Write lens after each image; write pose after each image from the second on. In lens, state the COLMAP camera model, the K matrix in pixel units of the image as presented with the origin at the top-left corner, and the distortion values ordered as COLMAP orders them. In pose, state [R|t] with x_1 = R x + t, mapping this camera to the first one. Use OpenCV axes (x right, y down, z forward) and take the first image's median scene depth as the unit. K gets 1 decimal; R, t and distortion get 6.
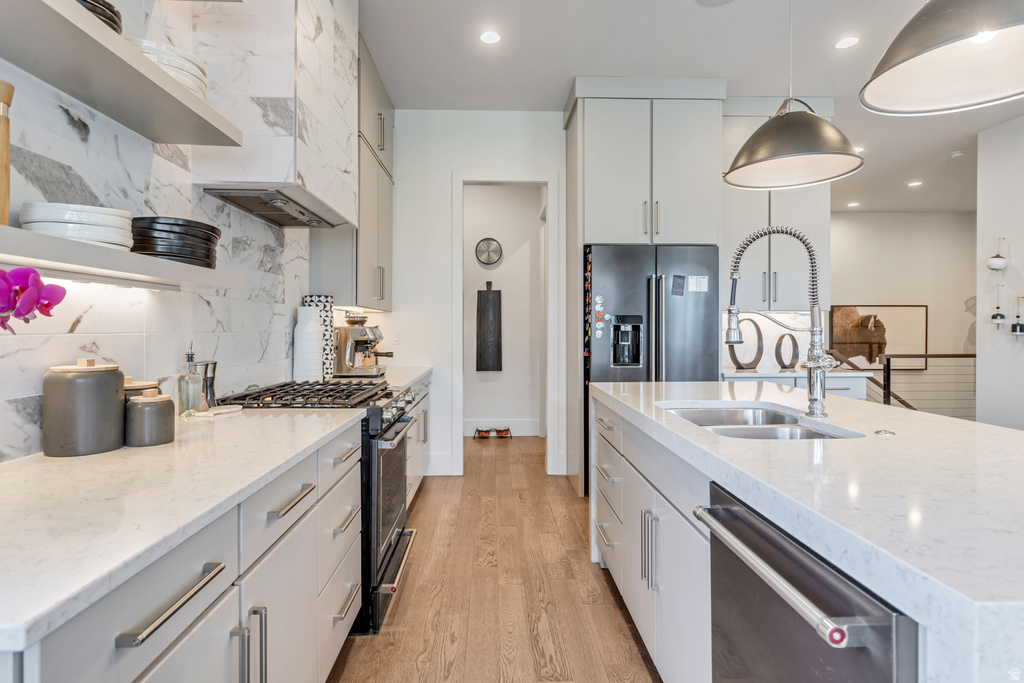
lens RADIAL K [[534.3, 0, 509.0], [0, 534.3, 331.2], [0, 0, 1]] dist [-0.001562, 0.003480]
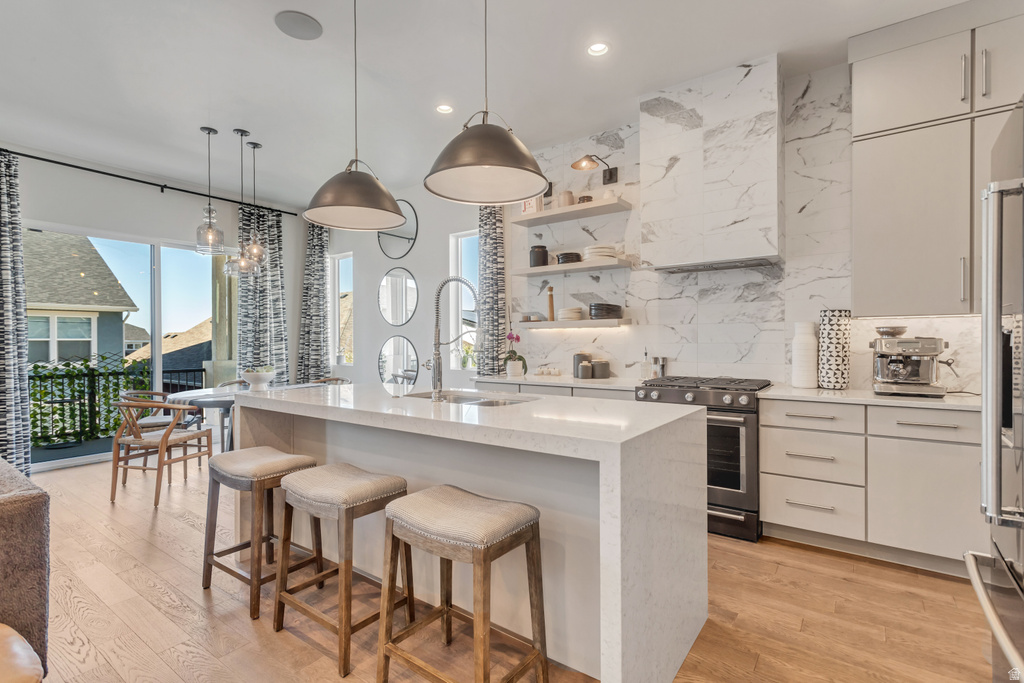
lens RADIAL K [[487.9, 0, 509.1], [0, 487.9, 342.0], [0, 0, 1]] dist [0.004406, 0.000951]
pose [[-0.614225, 0.005322, -0.789113, 0.712568], [0.002229, 0.999985, 0.005009, -0.007147], [0.789128, 0.001317, -0.614228, 0.928065]]
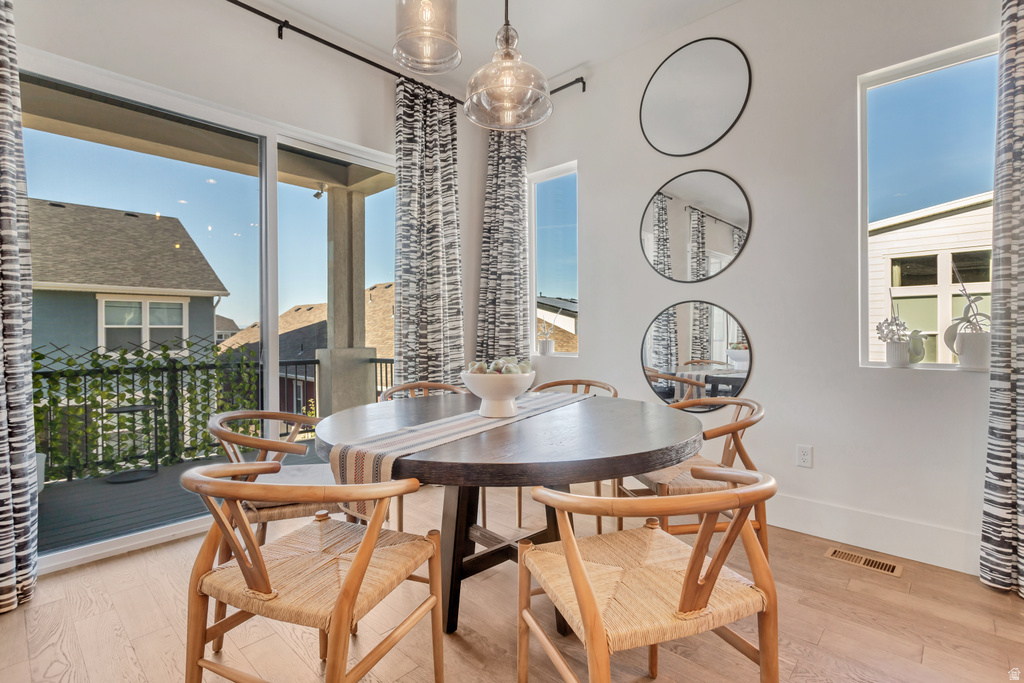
lens RADIAL K [[487.9, 0, 506.5], [0, 487.9, 331.7], [0, 0, 1]] dist [0.004406, 0.000951]
pose [[-0.710314, 0.004710, -0.703869, 0.494974], [0.004619, 0.999987, 0.002031, 0.029494], [0.703869, -0.001808, -0.710327, 0.039642]]
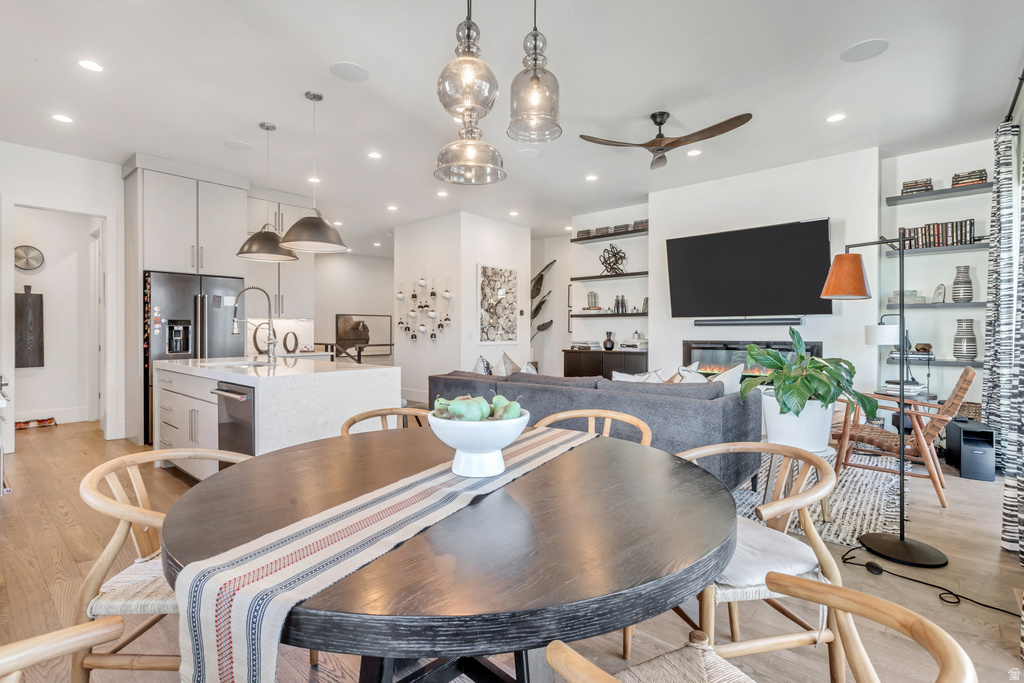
lens RADIAL K [[487.9, 0, 509.2], [0, 487.9, 331.0], [0, 0, 1]] dist [0.004406, 0.000951]
pose [[0.681795, -0.000522, 0.731543, -0.158034], [0.003279, 0.999992, -0.002343, 0.008413], [-0.731536, 0.003996, 0.681792, -0.641591]]
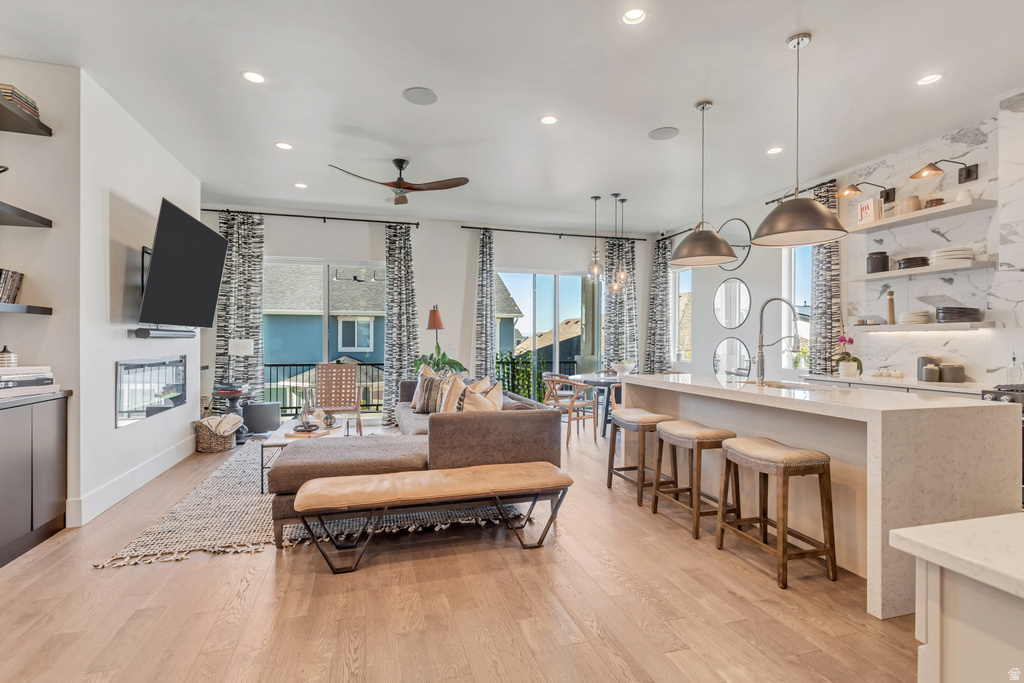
lens RADIAL K [[487.9, 0, 512.8], [0, 487.9, 342.1], [0, 0, 1]] dist [0.004406, 0.000951]
pose [[-0.965440, -0.001098, -0.260622, 0.943314], [-0.003142, 0.999967, 0.007426, -0.013529], [0.260605, 0.007989, -0.965412, 1.212297]]
